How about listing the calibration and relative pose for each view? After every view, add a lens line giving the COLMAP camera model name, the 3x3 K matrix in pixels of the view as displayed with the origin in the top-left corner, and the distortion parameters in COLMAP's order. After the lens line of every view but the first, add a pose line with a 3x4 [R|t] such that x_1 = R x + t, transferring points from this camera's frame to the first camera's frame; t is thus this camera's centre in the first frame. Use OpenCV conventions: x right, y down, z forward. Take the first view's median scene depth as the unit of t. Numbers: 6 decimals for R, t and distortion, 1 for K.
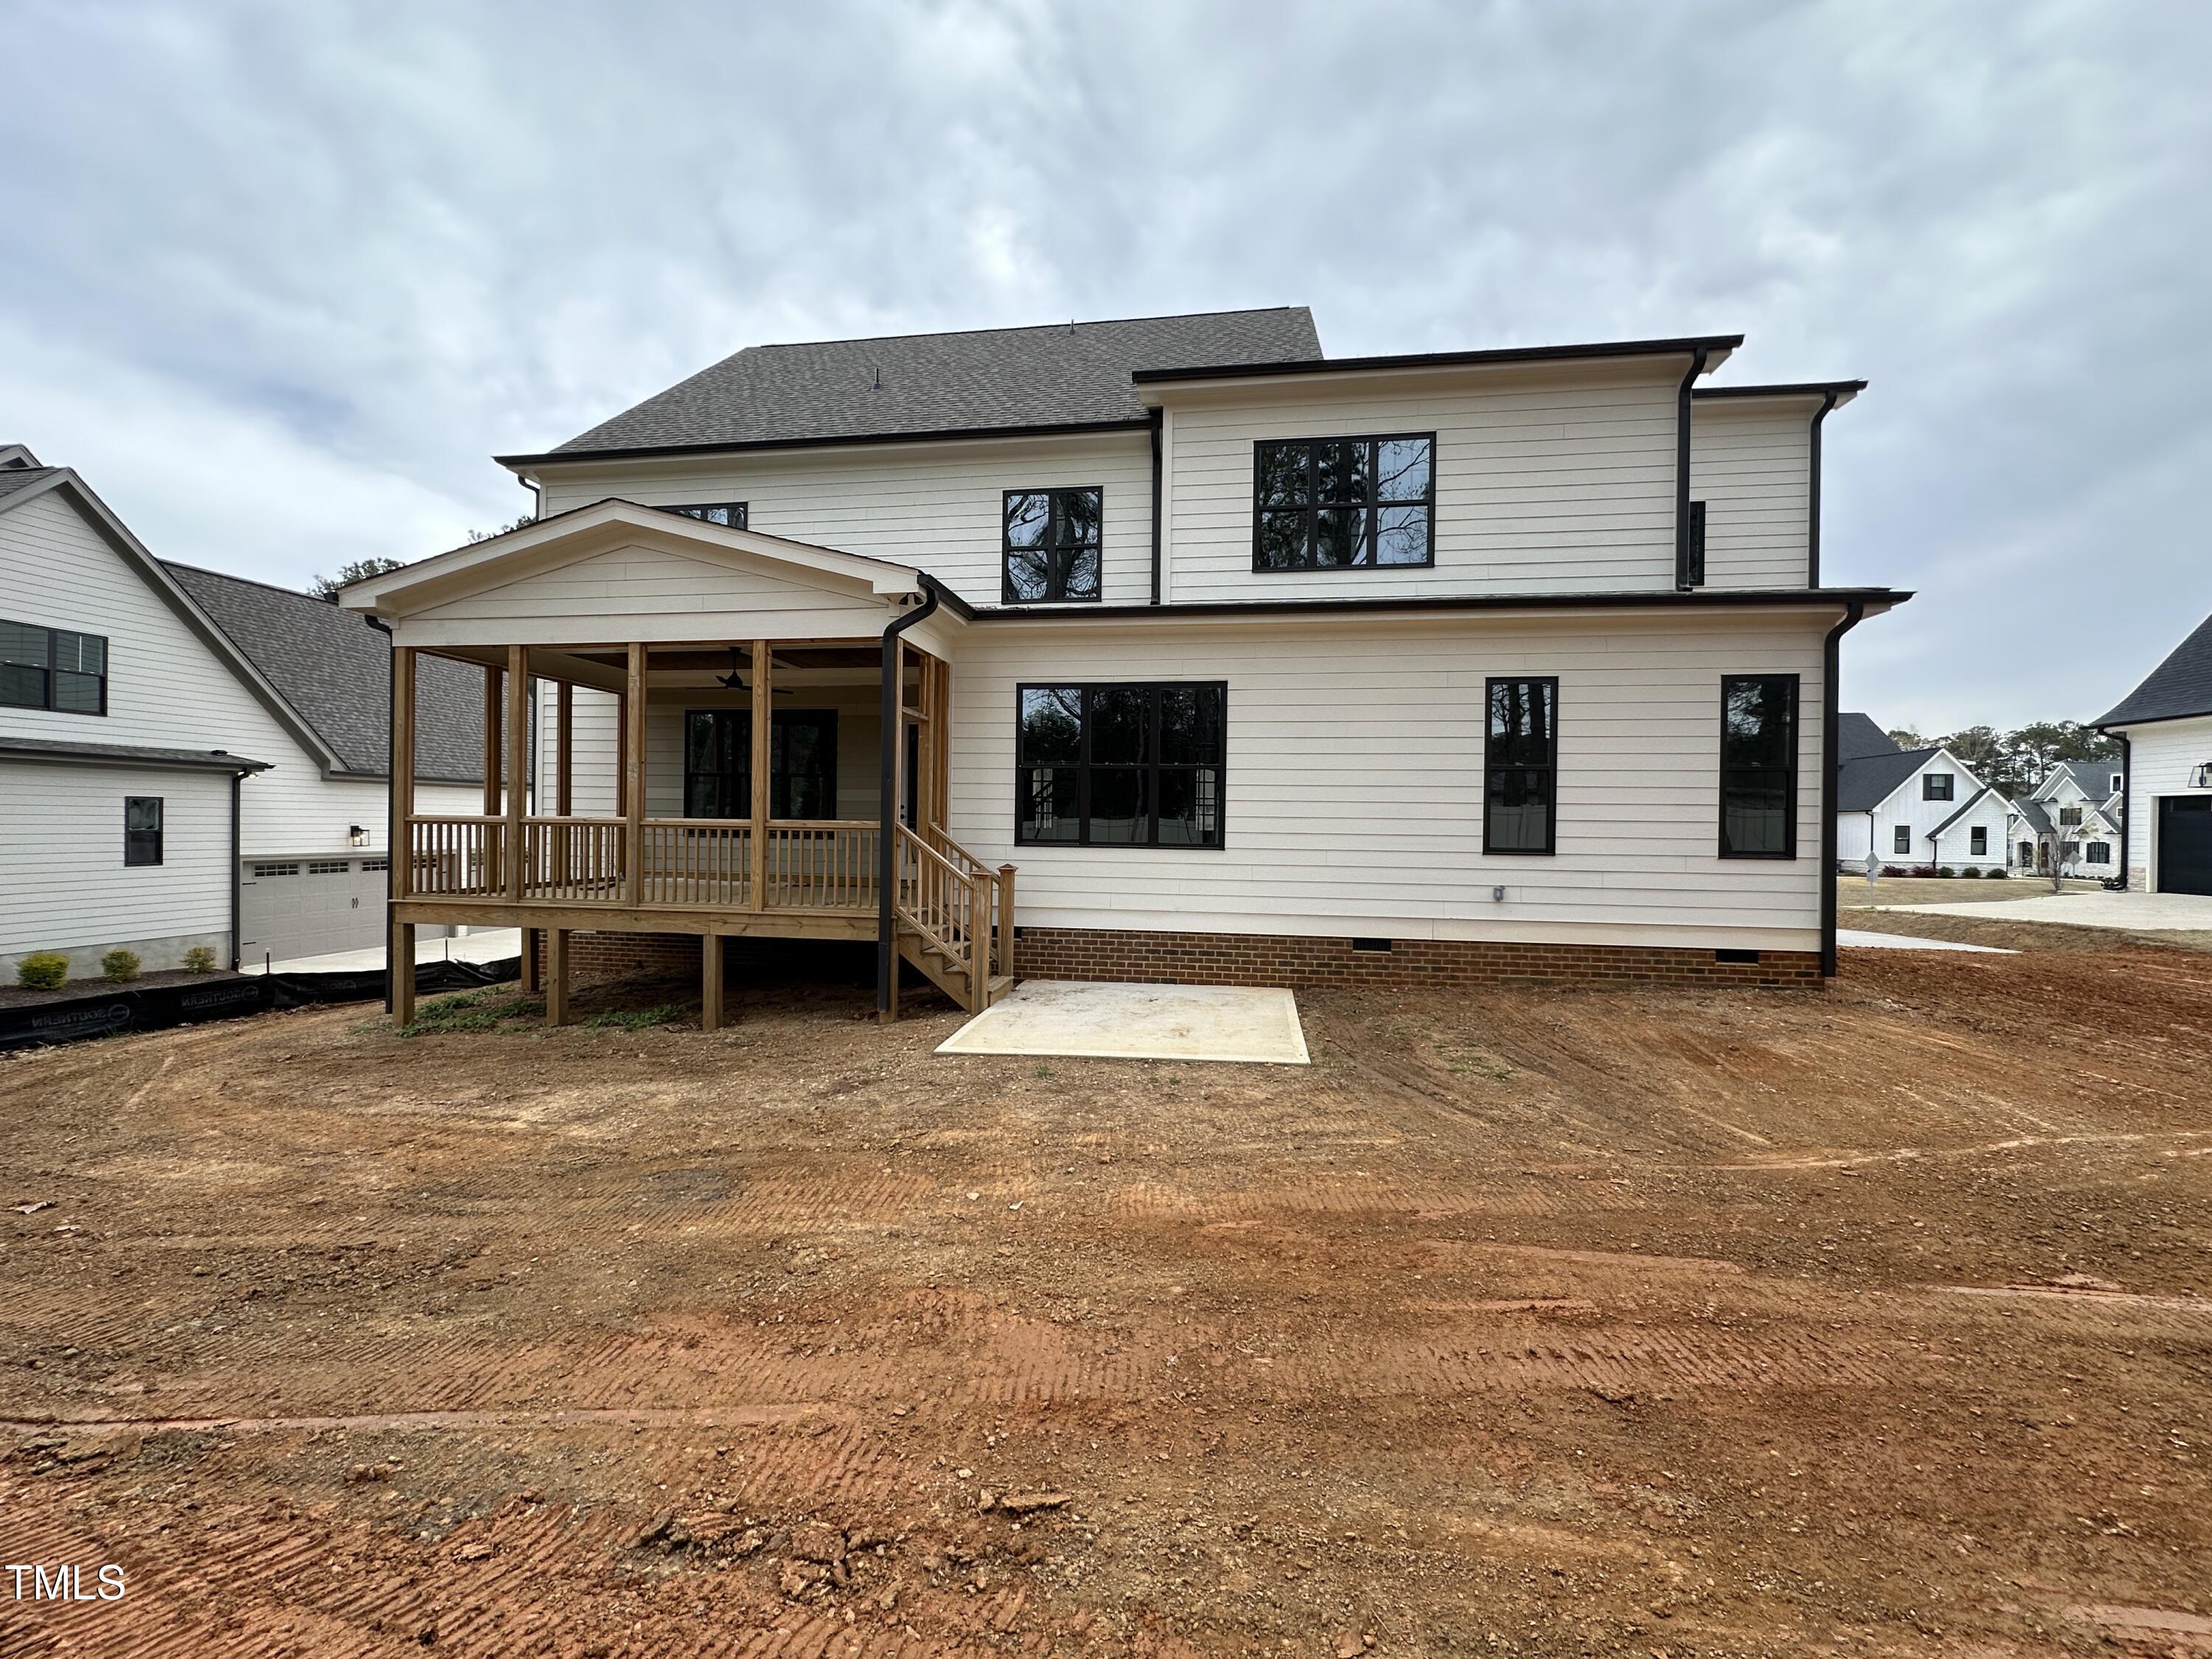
lens RADIAL K [[881.3, 0, 1110.2], [0, 881.3, 829.4], [0, 0, 1]] dist [-0.002876, 0.000869]
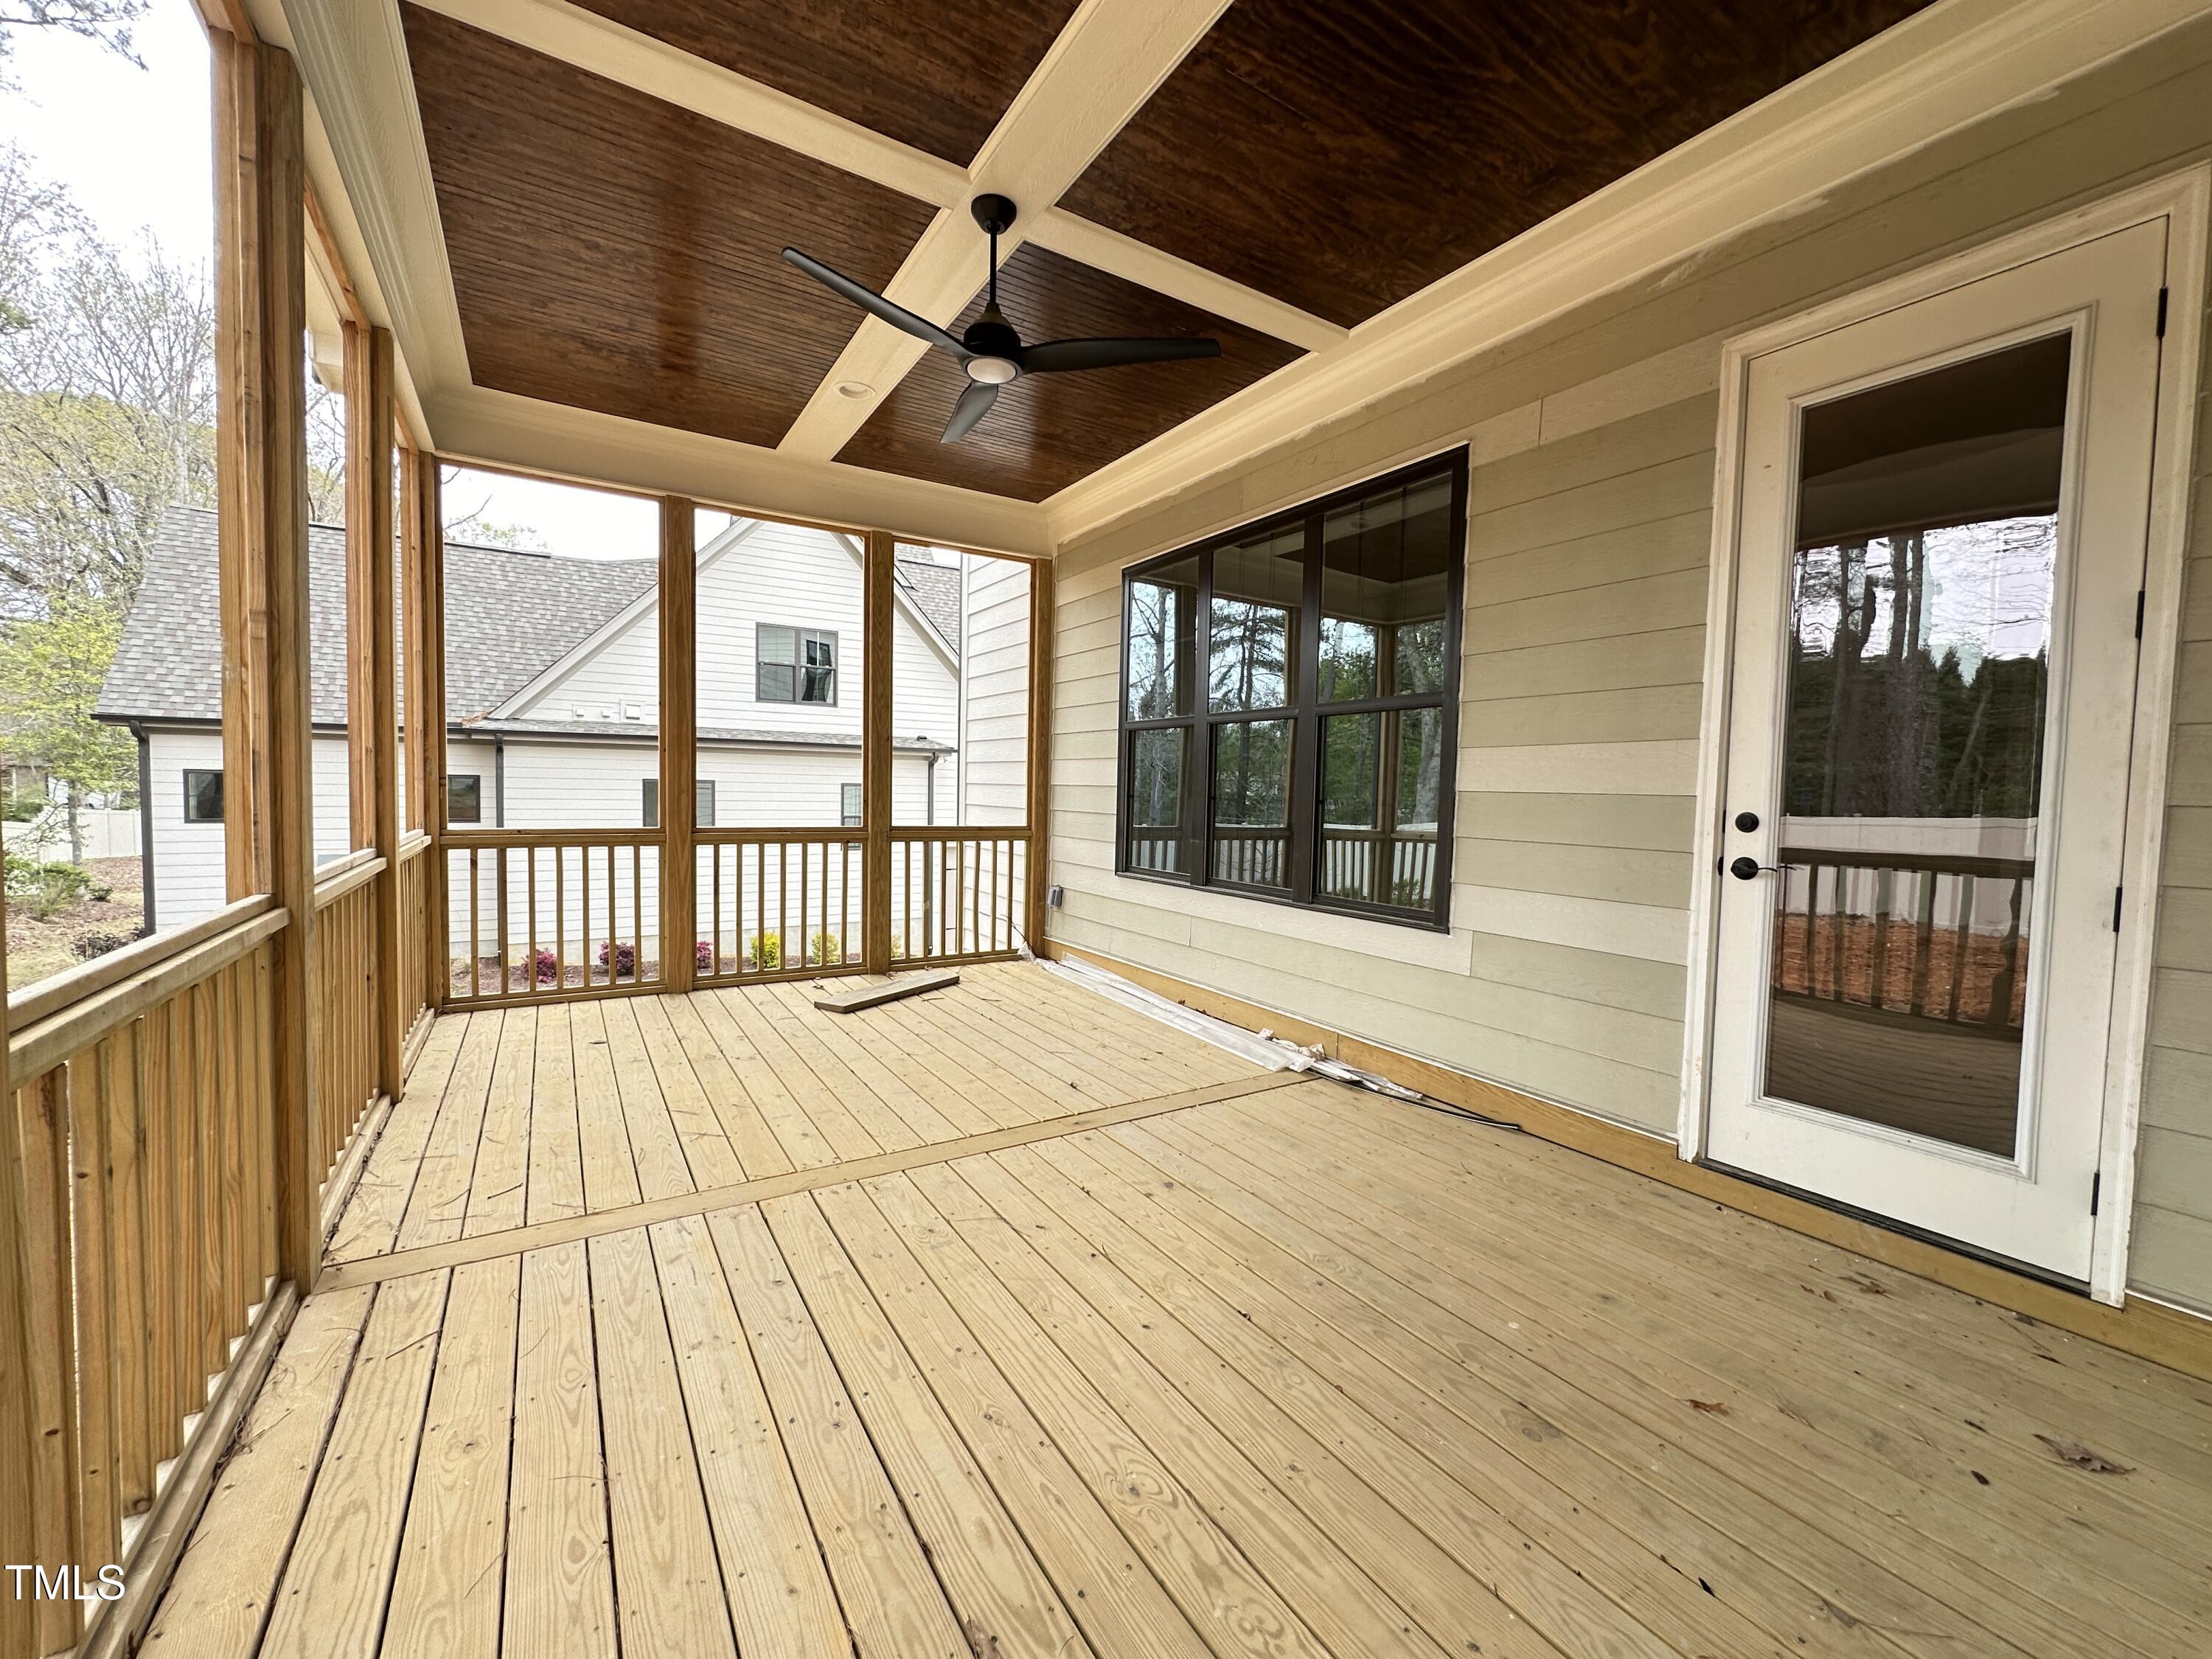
lens RADIAL K [[881.3, 0, 1101.2], [0, 881.3, 828.6], [0, 0, 1]] dist [-0.002876, 0.000869]
pose [[0.656966, 0.034274, -0.753141, -0.140838], [-0.012815, 0.999329, 0.034298, -0.024483], [0.753811, -0.012881, 0.656965, 0.580635]]
